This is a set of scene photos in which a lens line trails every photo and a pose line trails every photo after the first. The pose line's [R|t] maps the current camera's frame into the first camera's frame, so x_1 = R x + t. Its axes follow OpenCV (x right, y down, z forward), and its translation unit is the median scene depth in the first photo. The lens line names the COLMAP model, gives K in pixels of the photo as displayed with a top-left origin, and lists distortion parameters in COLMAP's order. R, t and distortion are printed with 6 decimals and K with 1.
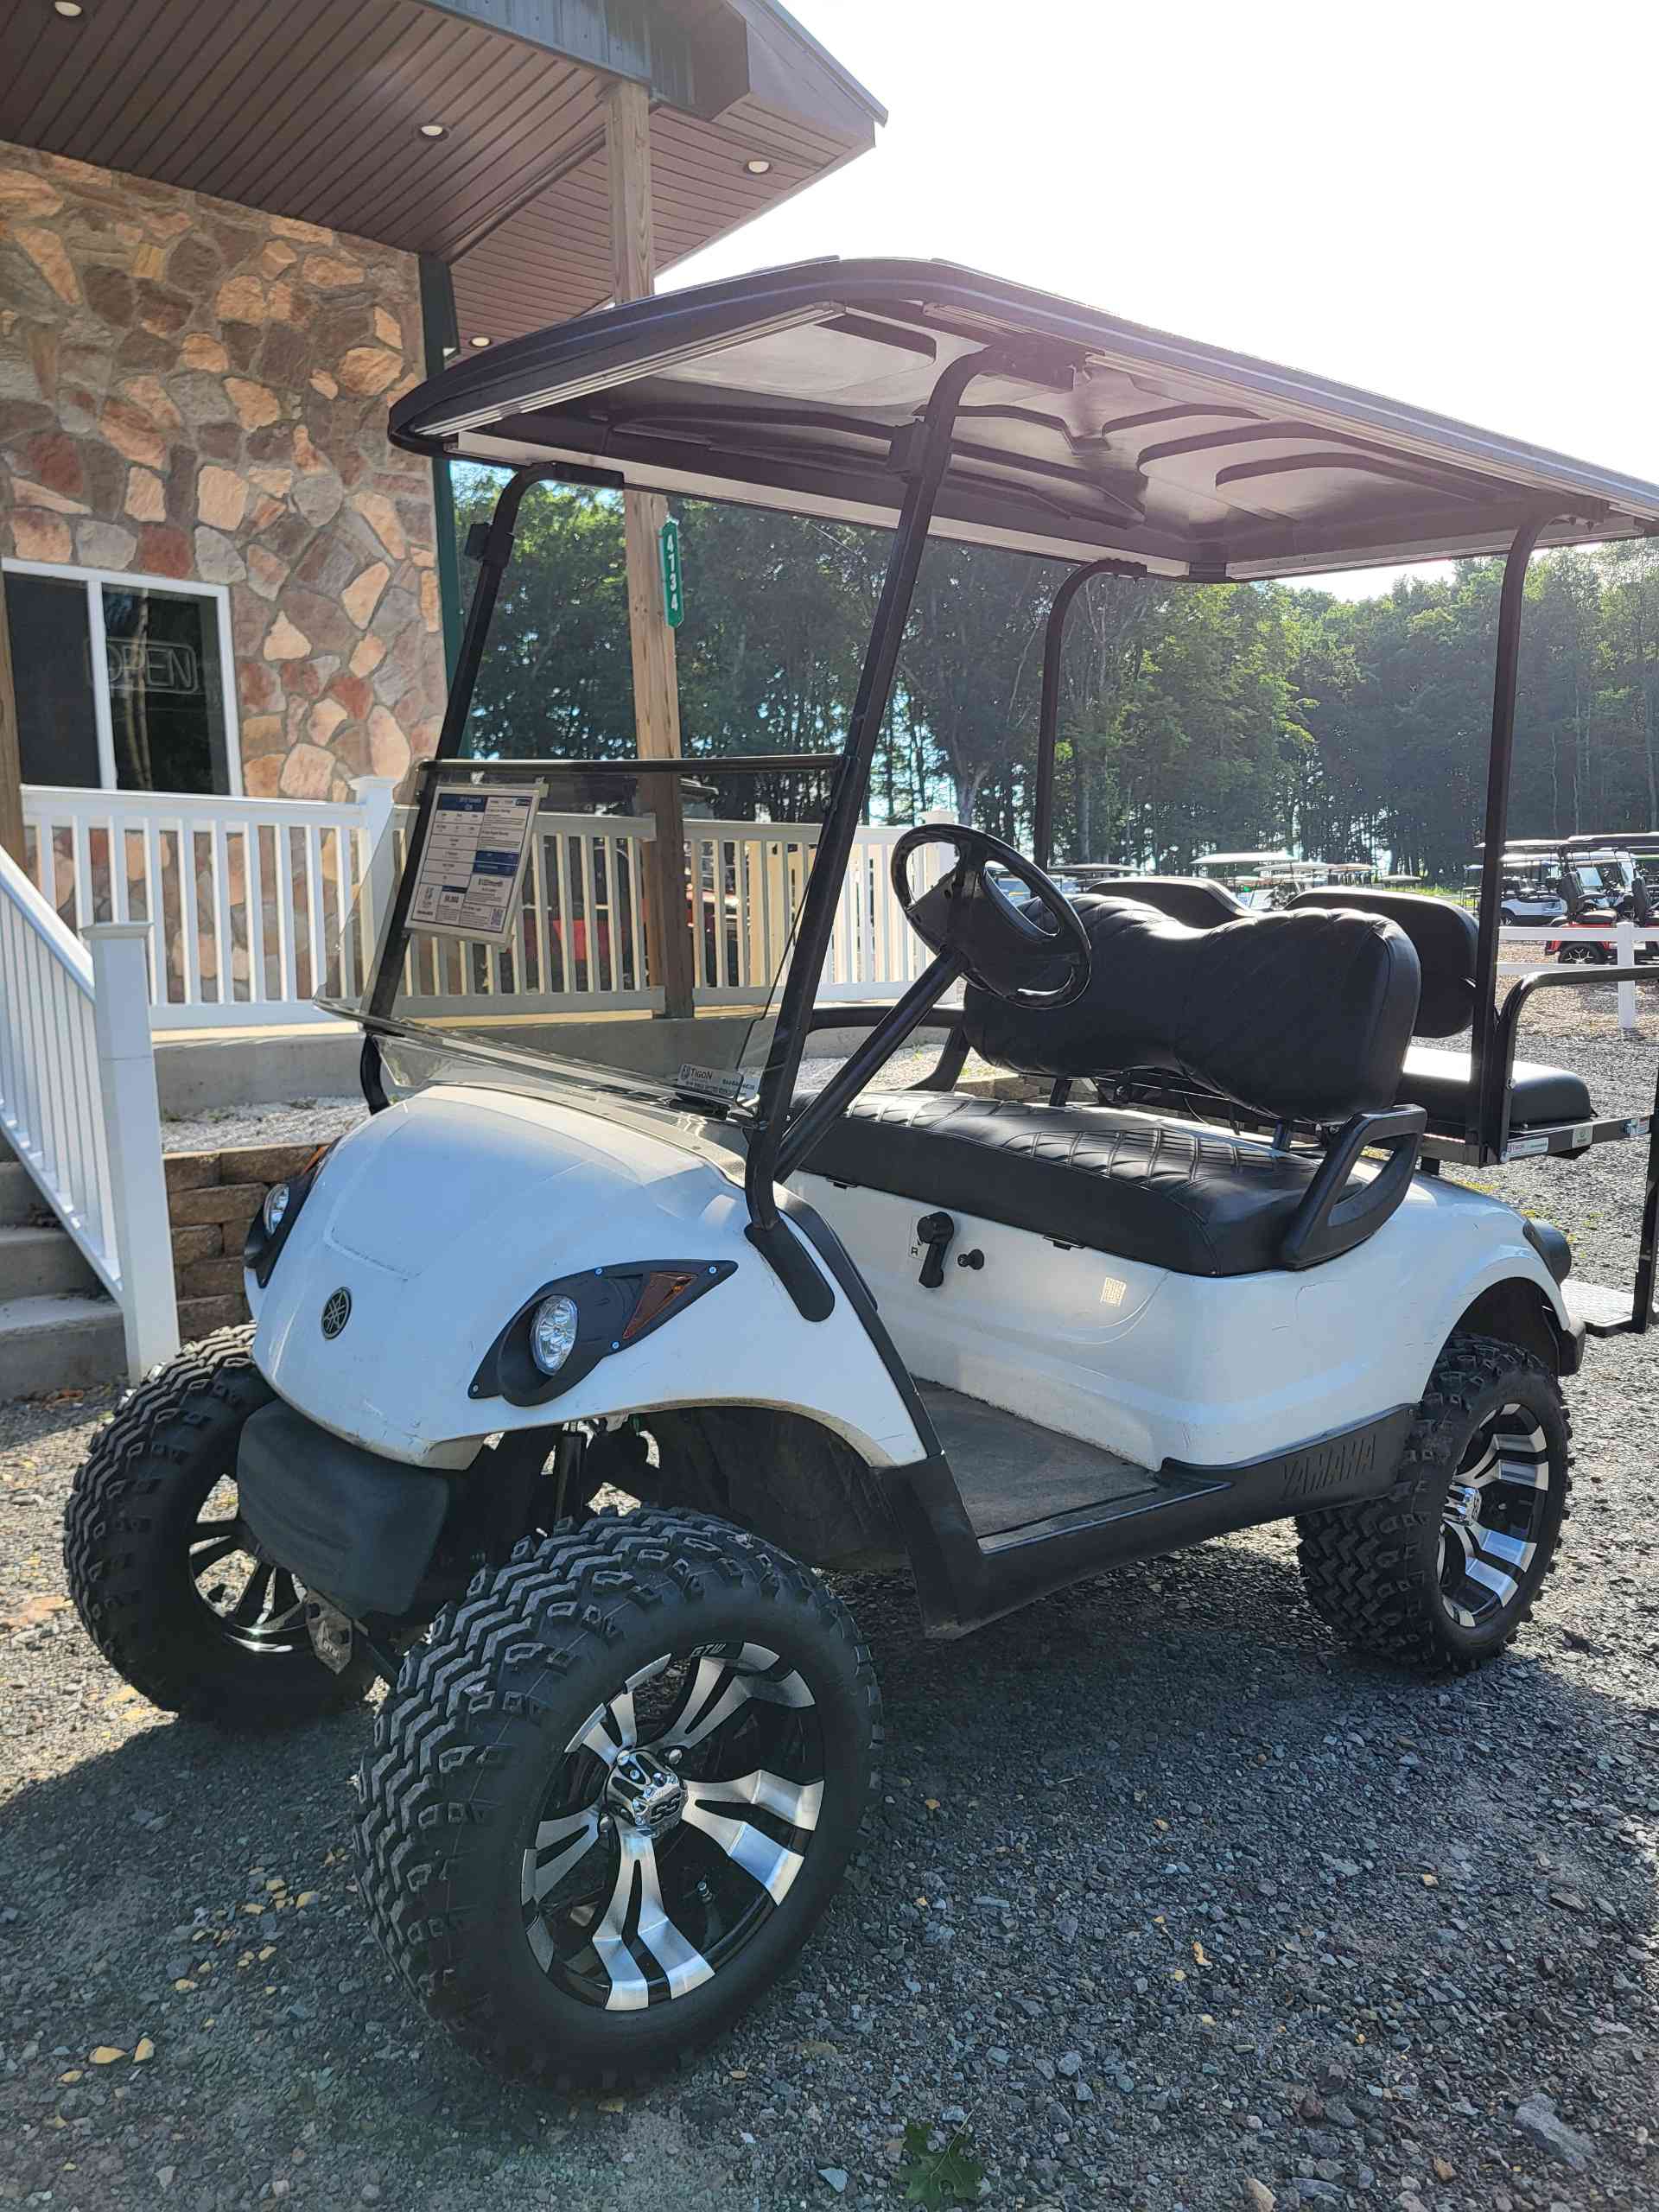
lens RADIAL K [[1675.9, 0, 844.4], [0, 1675.9, 1096.1], [0, 0, 1]] dist [0.047721, -0.043177]
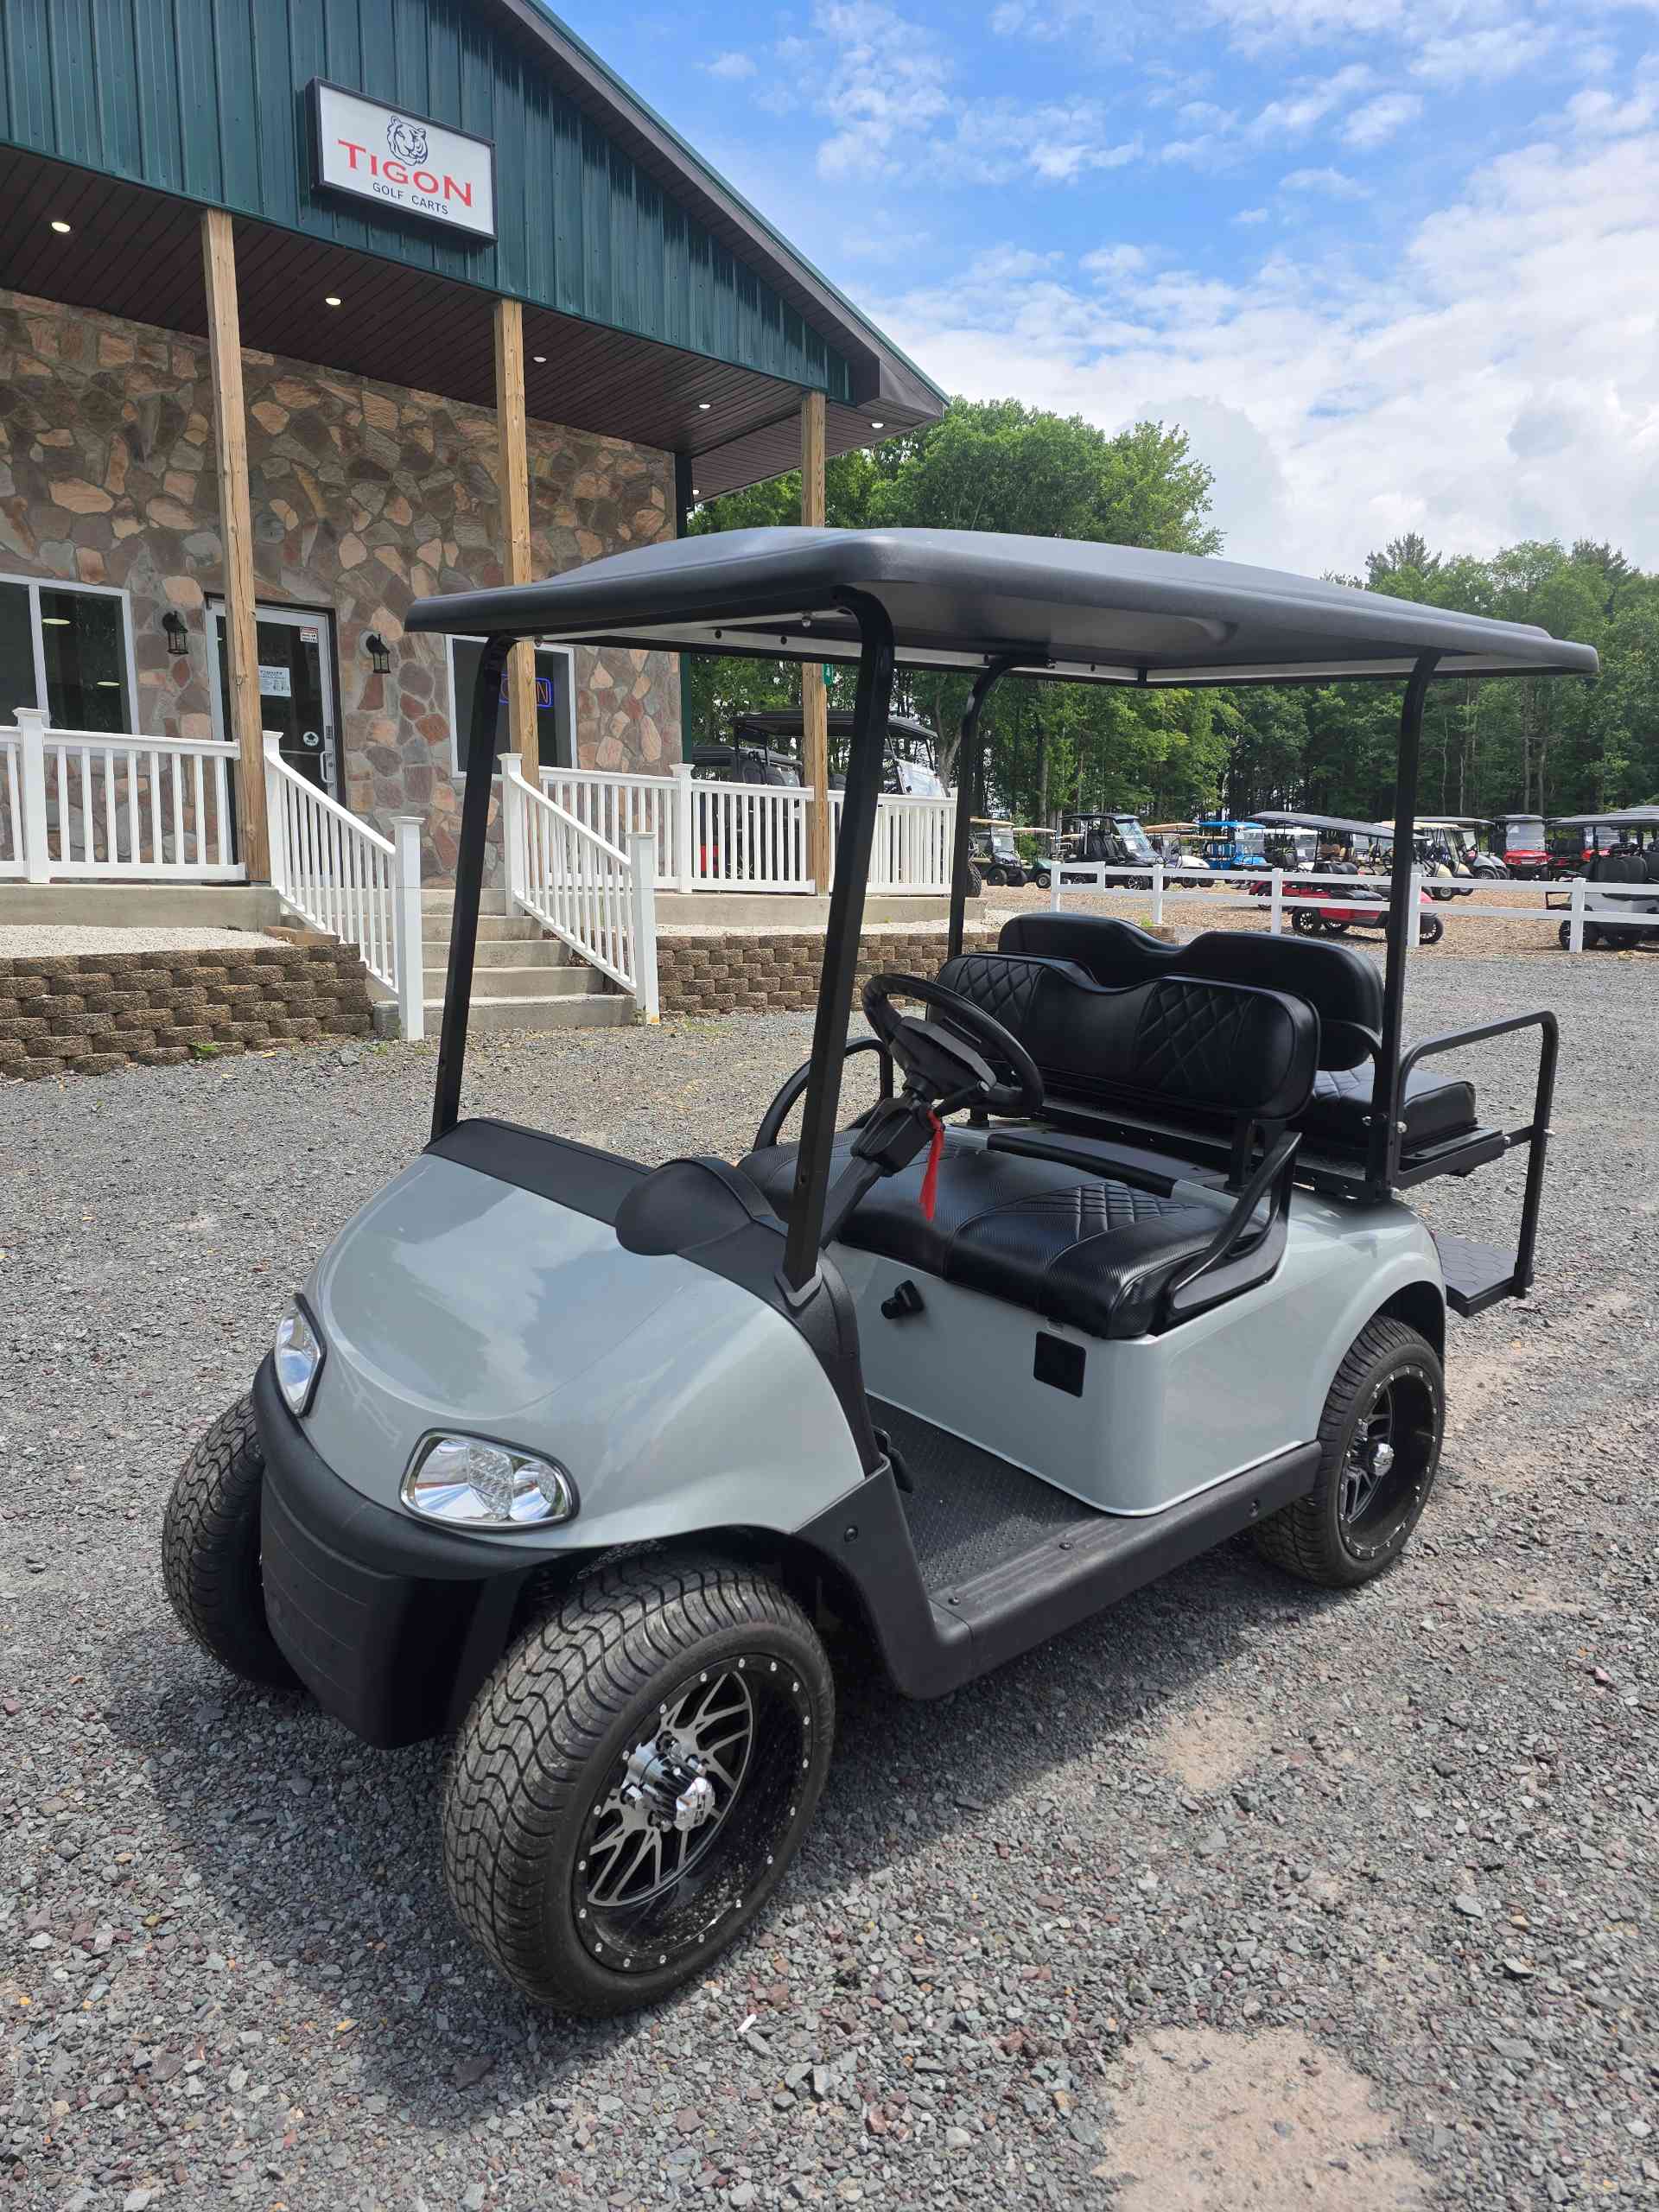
lens RADIAL K [[1450.7, 0, 827.8], [0, 1450.7, 1096.2], [0, 0, 1]] dist [0.047947, -0.032536]
pose [[0.999365, 0.035327, 0.004550, -0.081415], [-0.035530, 0.997709, 0.057578, 0.076610], [-0.002505, -0.057703, 0.998331, -0.578011]]
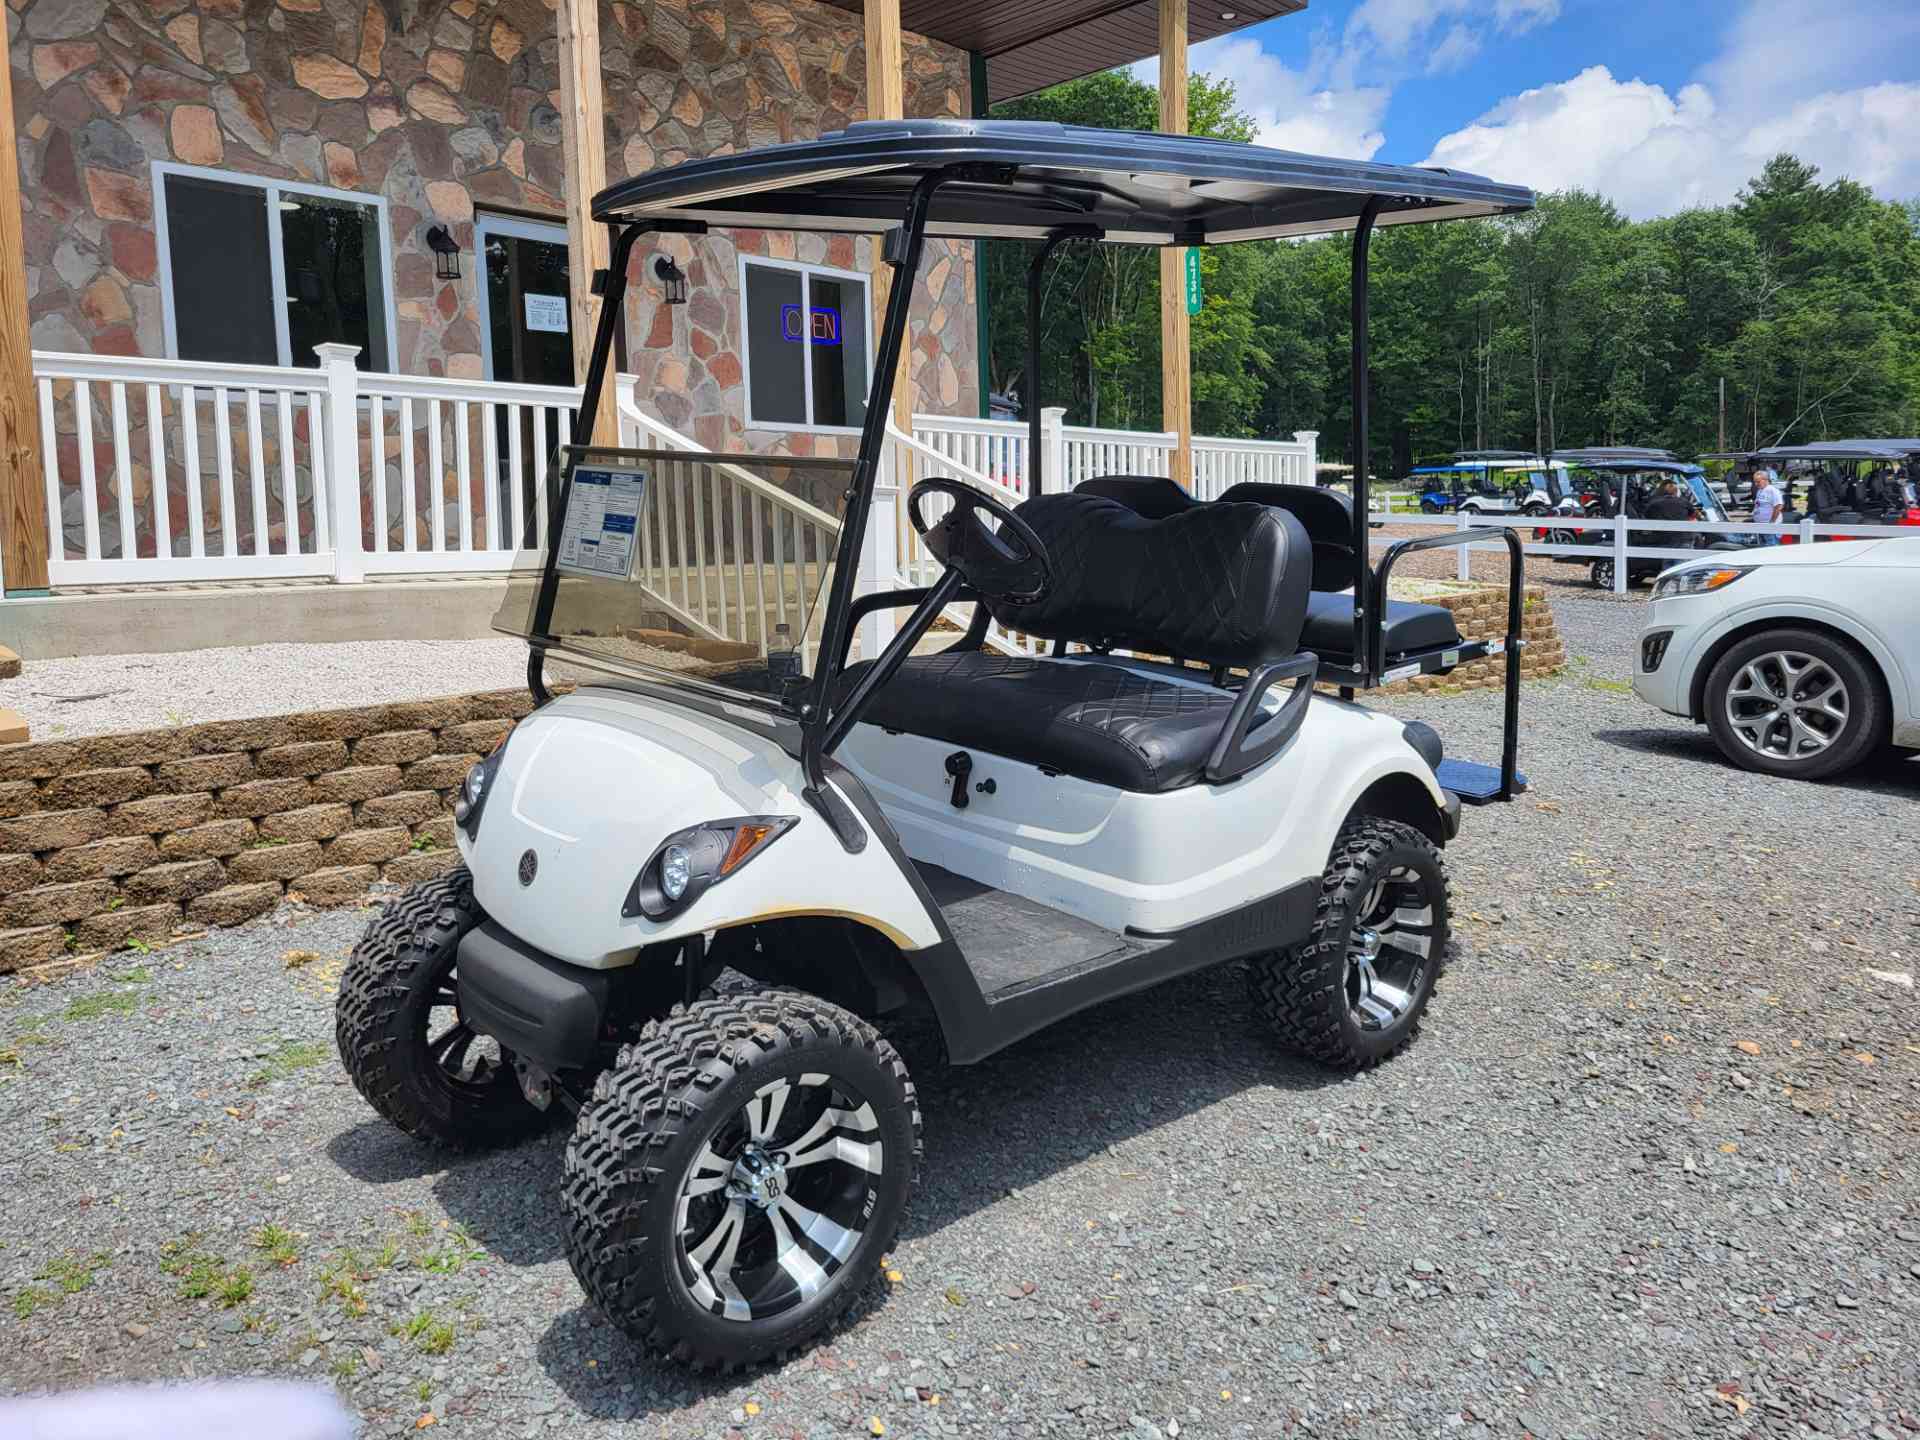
lens RADIAL K [[1429.8, 0, 957.9], [0, 1429.8, 674.3], [0, 0, 1]] dist [0.057693, -0.030777]
pose [[0.996921, 0.012829, 0.077360, -0.374559], [-0.014098, 0.999774, 0.015884, 0.038291], [-0.077138, -0.016925, 0.996877, -0.305289]]
